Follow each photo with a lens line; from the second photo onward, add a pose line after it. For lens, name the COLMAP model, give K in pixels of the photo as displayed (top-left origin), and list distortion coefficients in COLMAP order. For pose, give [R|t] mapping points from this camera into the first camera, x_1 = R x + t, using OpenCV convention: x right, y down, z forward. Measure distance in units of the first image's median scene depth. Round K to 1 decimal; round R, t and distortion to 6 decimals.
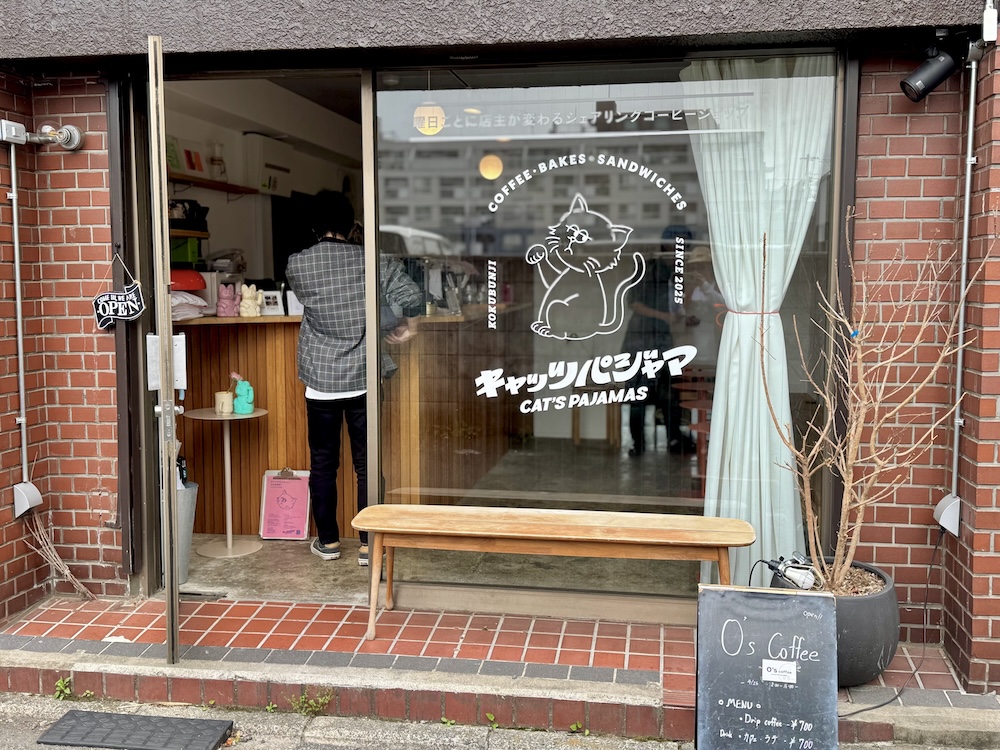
lens RADIAL K [[996.0, 0, 500.0], [0, 996.0, 375.0], [0, 0, 1]] dist [0.005834, -0.003477]
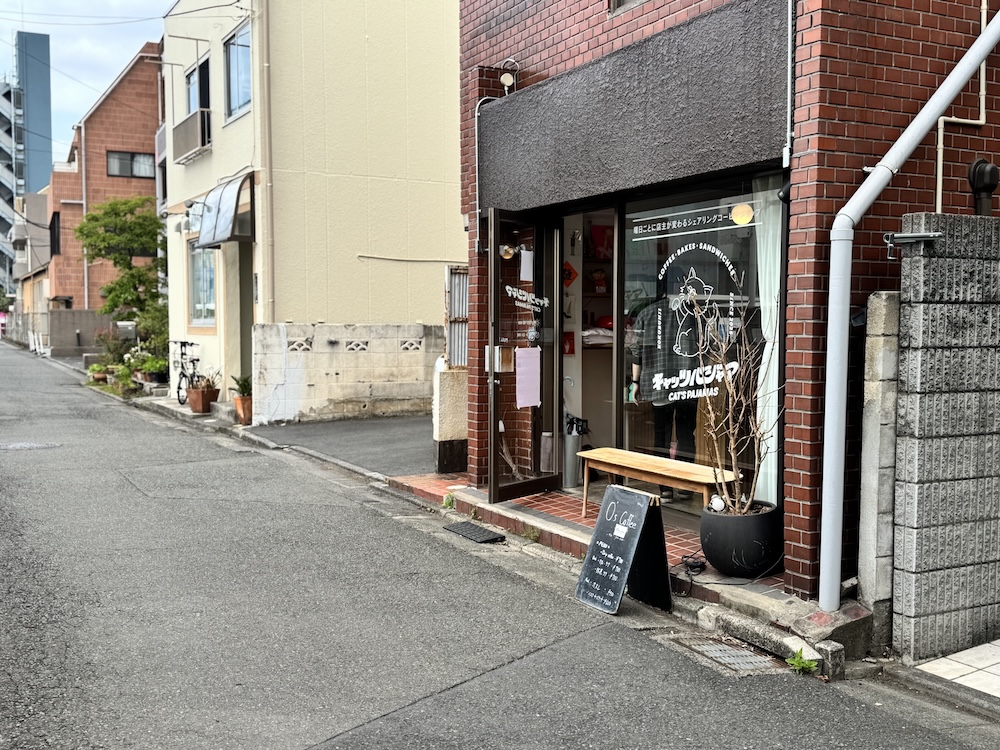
lens RADIAL K [[996.0, 0, 500.0], [0, 996.0, 375.0], [0, 0, 1]] dist [0.005834, -0.003477]
pose [[0.616094, 0.041389, -0.786585, 1.166681], [-0.073426, 0.997288, -0.005035, 0.025412], [0.784243, 0.060858, 0.617462, -0.243827]]
